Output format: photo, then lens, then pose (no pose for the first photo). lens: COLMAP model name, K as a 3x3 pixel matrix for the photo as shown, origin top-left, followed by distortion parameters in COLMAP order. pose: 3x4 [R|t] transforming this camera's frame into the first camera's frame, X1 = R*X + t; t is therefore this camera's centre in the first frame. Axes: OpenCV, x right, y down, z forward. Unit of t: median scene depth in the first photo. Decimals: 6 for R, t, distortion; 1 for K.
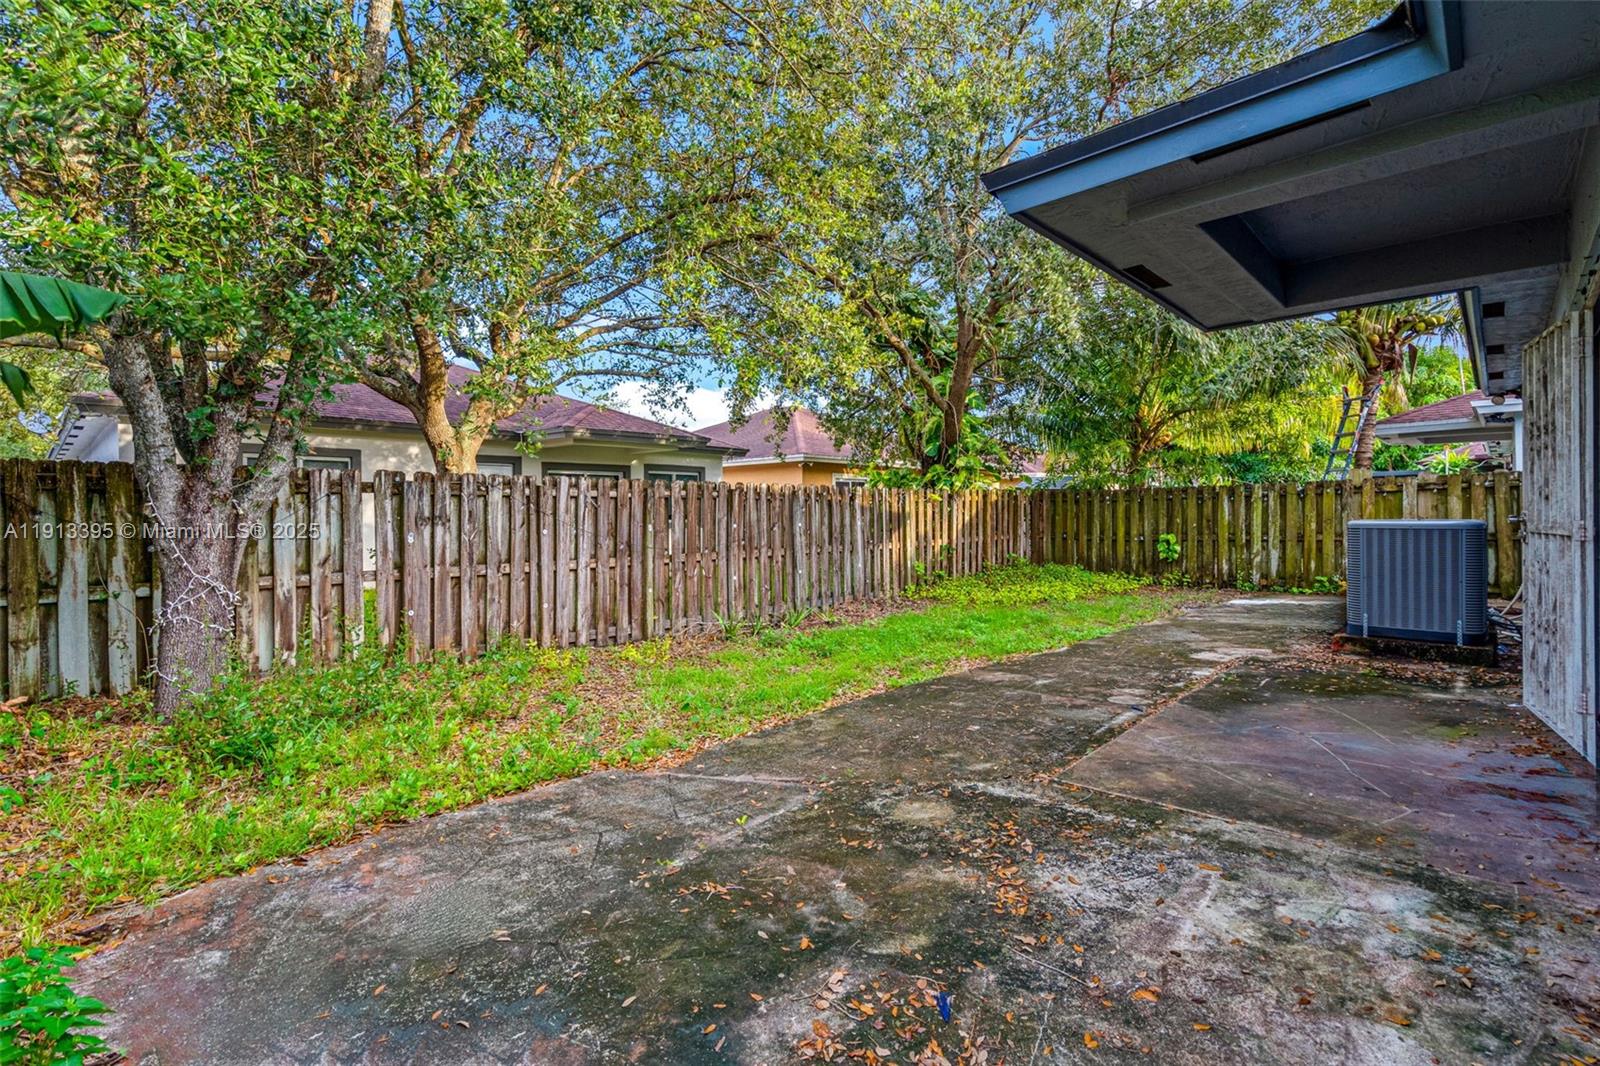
lens RADIAL K [[734.9, 0, 799.7], [0, 734.9, 518.3], [0, 0, 1]] dist [-0.004383, 0.003186]
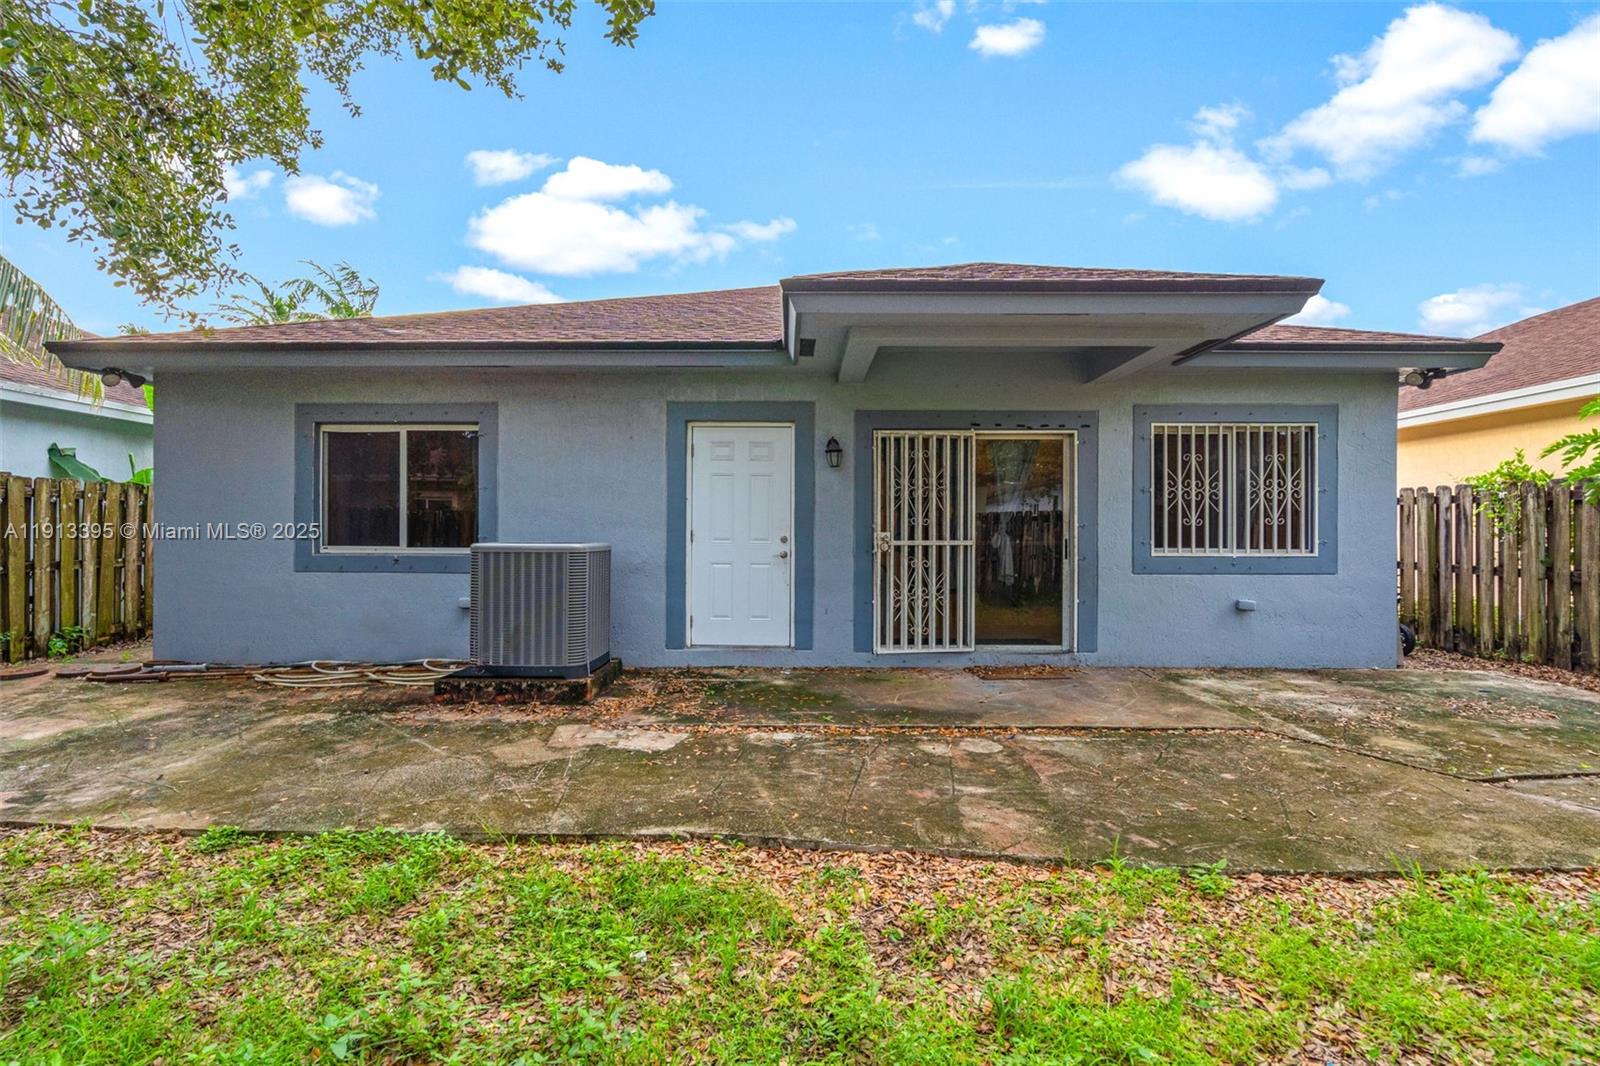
lens RADIAL K [[734.9, 0, 795.6], [0, 734.9, 525.6], [0, 0, 1]] dist [-0.004383, 0.003186]
pose [[-0.685979, 0.001738, 0.727620, -0.047282], [0.003582, 0.999993, 0.000989, -0.017073], [-0.727613, 0.003285, -0.685980, 2.084465]]
